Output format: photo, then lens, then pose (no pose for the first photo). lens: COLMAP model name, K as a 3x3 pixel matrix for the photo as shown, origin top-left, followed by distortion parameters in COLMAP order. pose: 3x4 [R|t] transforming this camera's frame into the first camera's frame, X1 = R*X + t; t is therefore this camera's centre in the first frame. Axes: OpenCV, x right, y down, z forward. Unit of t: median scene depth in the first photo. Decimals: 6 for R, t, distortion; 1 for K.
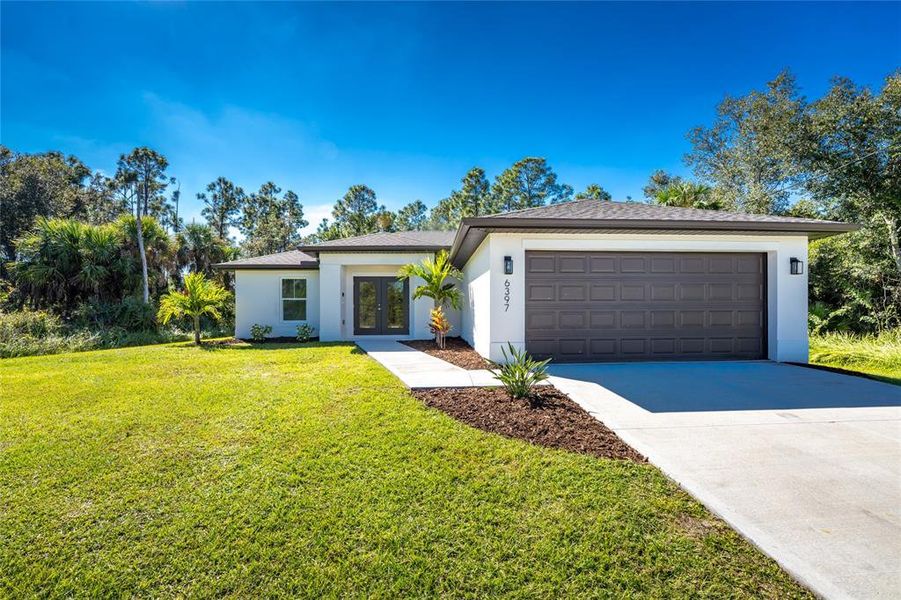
lens RADIAL K [[377.8, 0, 380.1], [0, 377.8, 302.1], [0, 0, 1]] dist [-0.001431, -0.000292]
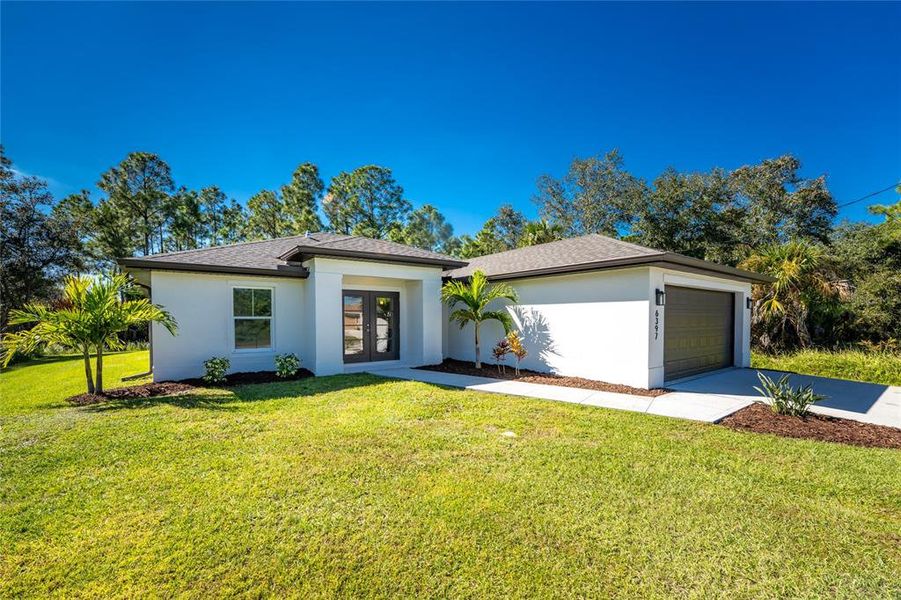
lens RADIAL K [[397.6, 0, 466.1], [0, 397.6, 336.0], [0, 0, 1]] dist [-0.007659, -0.000284]
pose [[0.818292, -0.024060, 0.574299, -0.352656], [-0.008597, 0.998500, 0.054081, -0.019438], [-0.574738, -0.049192, 0.816857, 0.173179]]
